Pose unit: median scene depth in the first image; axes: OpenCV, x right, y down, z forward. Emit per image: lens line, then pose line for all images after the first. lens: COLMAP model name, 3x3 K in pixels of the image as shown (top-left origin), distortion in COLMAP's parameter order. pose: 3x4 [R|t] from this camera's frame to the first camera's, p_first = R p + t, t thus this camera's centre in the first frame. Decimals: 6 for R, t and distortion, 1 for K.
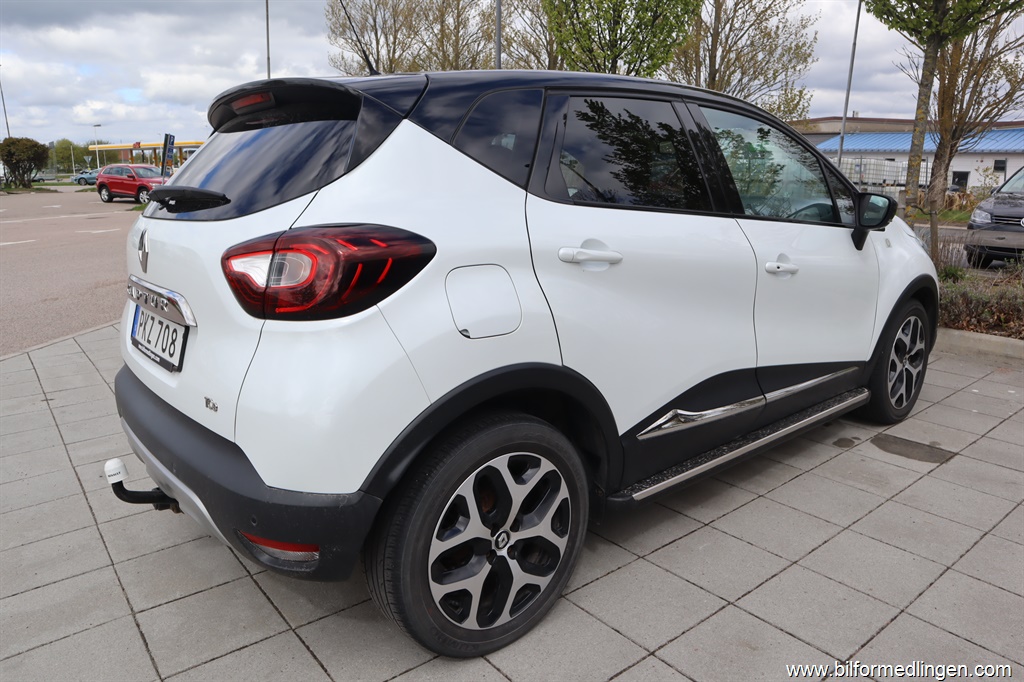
lens RADIAL K [[714.0, 0, 512.0], [0, 714.0, 341.0], [0, 0, 1]] dist [-0.116497, 0.064170]
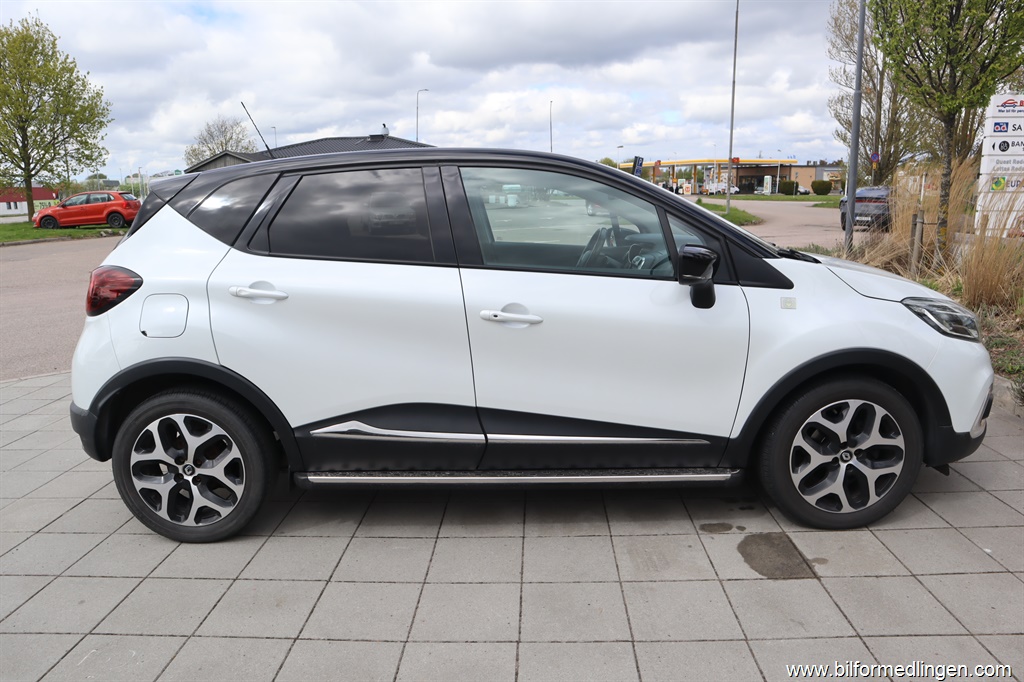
lens RADIAL K [[714.0, 0, 512.0], [0, 714.0, 341.0], [0, 0, 1]] dist [-0.116497, 0.064170]
pose [[0.756856, 0.118798, -0.642695, 0.880414], [-0.131972, 0.990865, 0.027741, -0.081306], [0.640119, 0.063822, 0.765620, 0.158111]]
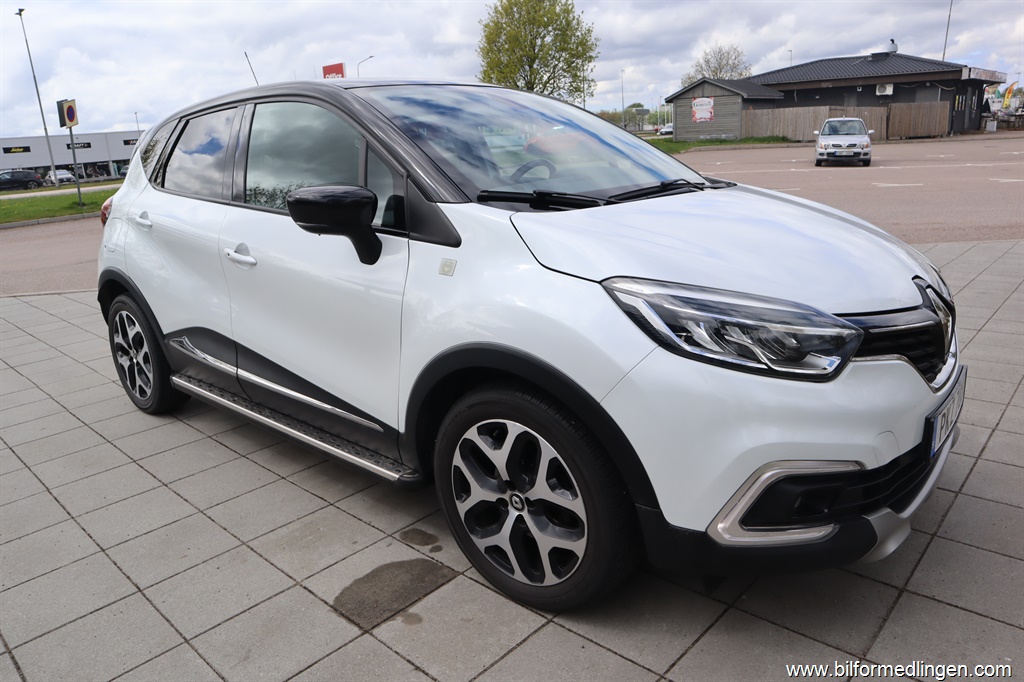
lens RADIAL K [[717.6, 0, 512.0], [0, 717.6, 341.0], [0, 0, 1]] dist [-0.153191, 0.099496]
pose [[0.148436, 0.263418, -0.953193, 1.202800], [-0.176315, 0.955477, 0.236593, -0.246816], [0.973078, 0.132943, 0.188271, 0.997029]]
